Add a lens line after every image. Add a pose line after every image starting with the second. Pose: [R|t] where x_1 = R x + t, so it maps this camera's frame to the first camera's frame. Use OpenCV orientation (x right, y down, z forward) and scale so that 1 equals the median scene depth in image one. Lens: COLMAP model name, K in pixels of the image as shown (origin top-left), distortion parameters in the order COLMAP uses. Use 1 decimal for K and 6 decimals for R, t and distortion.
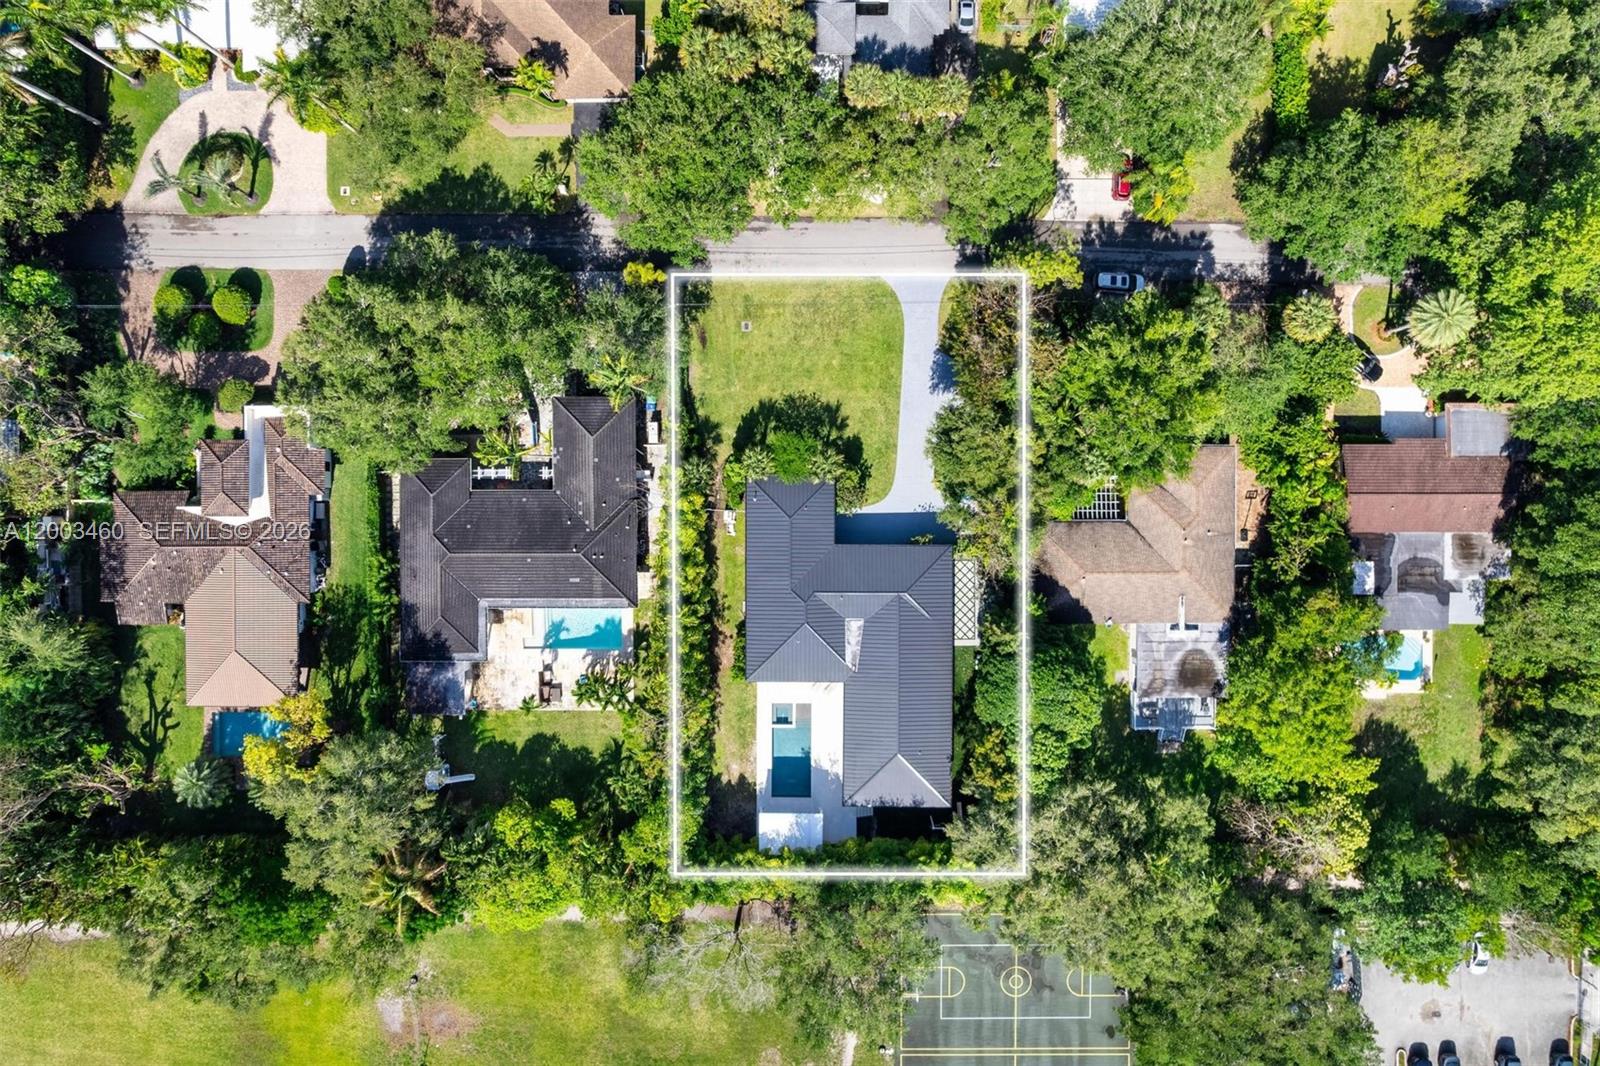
lens RADIAL K [[999.4, 0, 805.4], [0, 999.4, 515.8], [0, 0, 1]] dist [-0.002376, -0.000378]
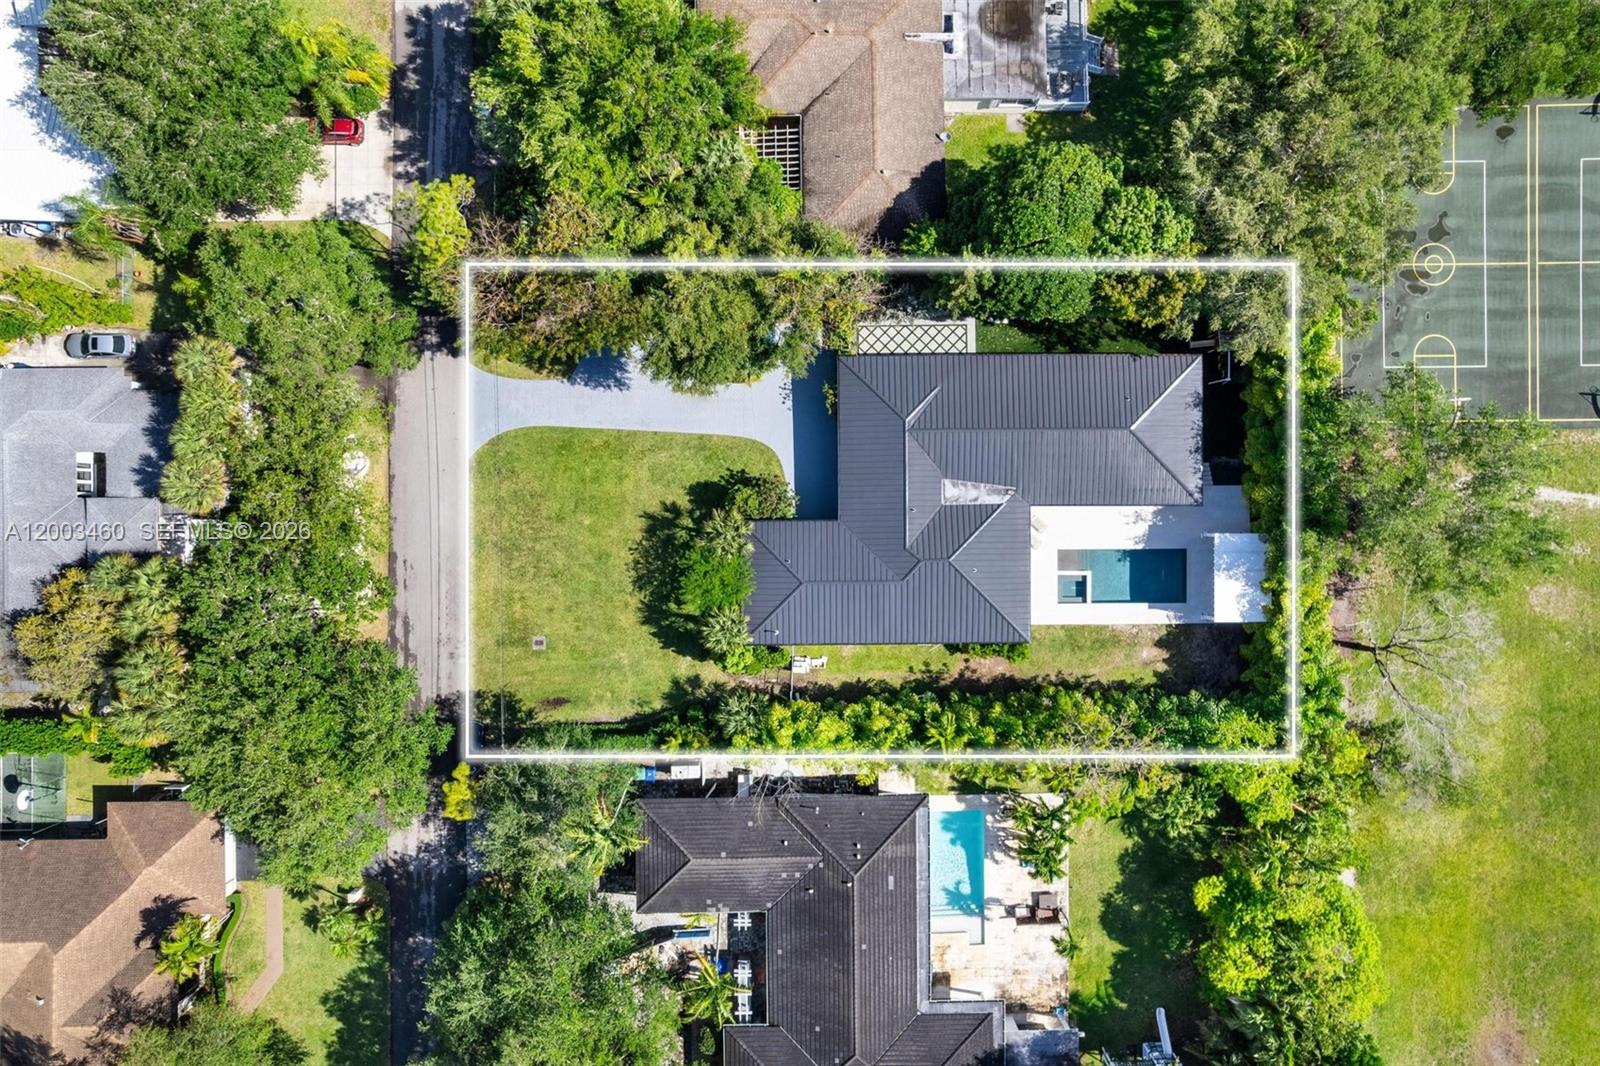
lens RADIAL K [[1008.4, 0, 796.8], [0, 1008.4, 516.8], [0, 0, 1]] dist [-0.004076, 0.001922]
pose [[-0.009250, -0.999940, 0.005853, 0.027635], [0.999957, -0.009253, -0.000520, -0.000699], [0.000574, 0.005848, 0.999983, 0.273675]]
